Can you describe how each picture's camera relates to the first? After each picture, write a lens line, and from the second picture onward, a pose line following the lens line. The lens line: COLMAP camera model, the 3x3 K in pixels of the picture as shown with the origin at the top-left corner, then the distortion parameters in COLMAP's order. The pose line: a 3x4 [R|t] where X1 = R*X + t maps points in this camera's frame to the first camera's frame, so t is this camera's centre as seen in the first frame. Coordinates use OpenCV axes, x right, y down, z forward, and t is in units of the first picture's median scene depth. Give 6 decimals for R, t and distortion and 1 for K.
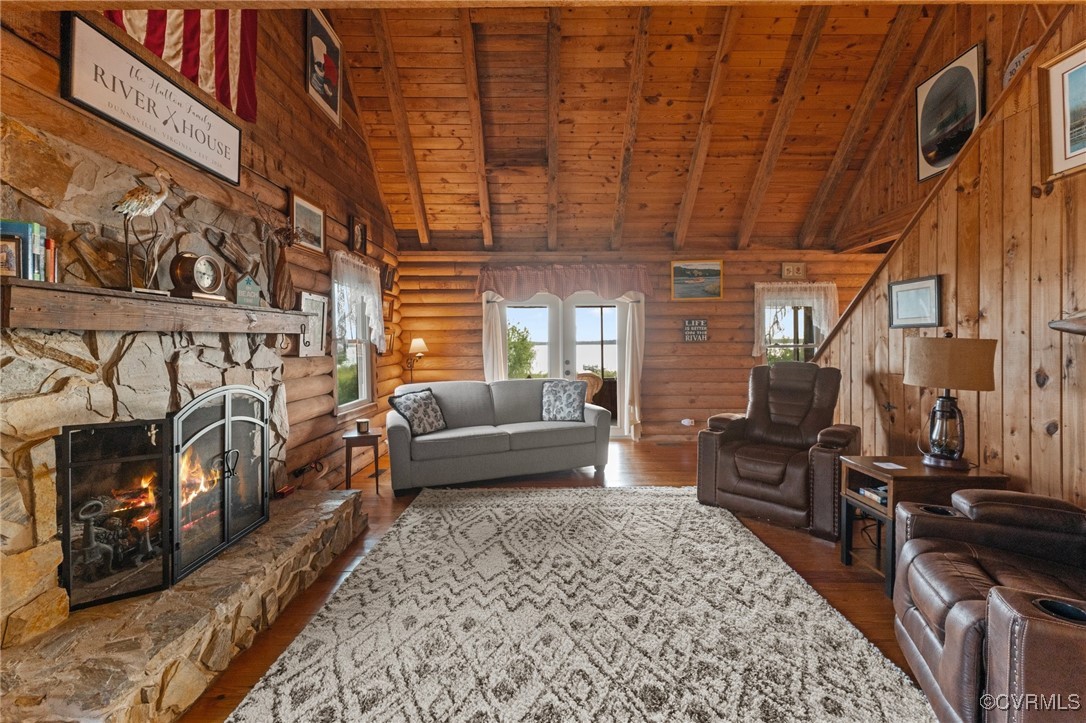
lens RADIAL K [[439.0, 0, 541.4], [0, 439.0, 347.9], [0, 0, 1]] dist [0.001614, 0.000381]
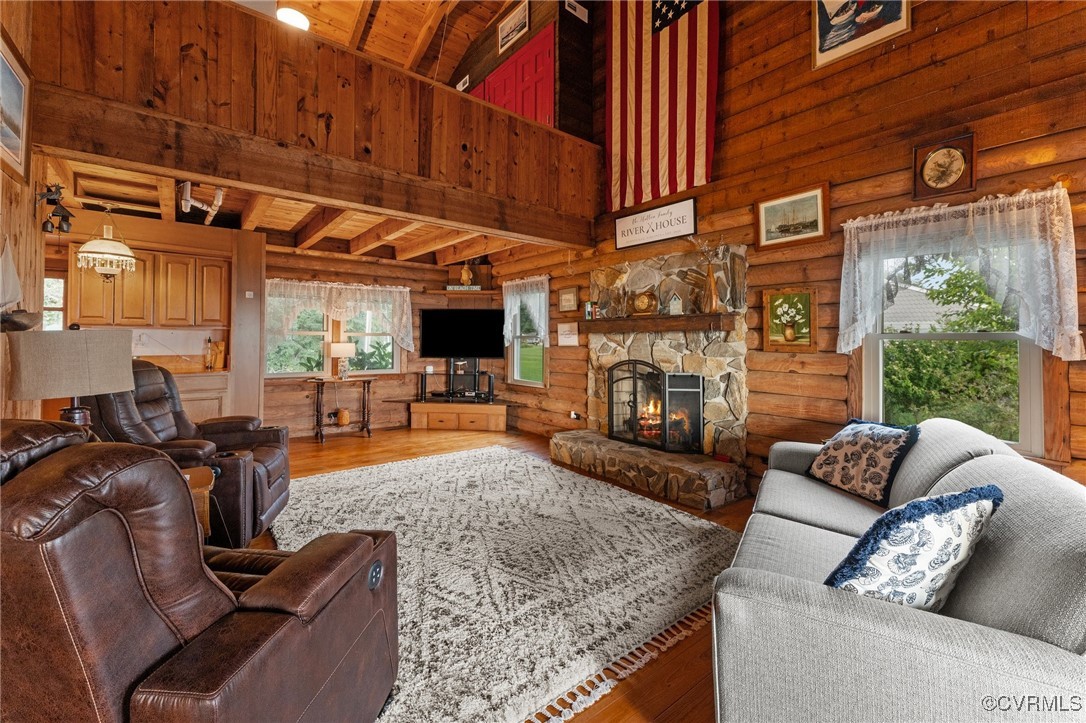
lens RADIAL K [[437.9, 0, 532.0], [0, 437.9, 334.8], [0, 0, 1]] dist [0.000606, 0.000064]
pose [[-0.791009, -0.009759, -0.611727, 0.590772], [-0.014343, 0.999894, 0.002596, -0.015350], [0.611637, 0.010827, -0.791064, 1.621663]]
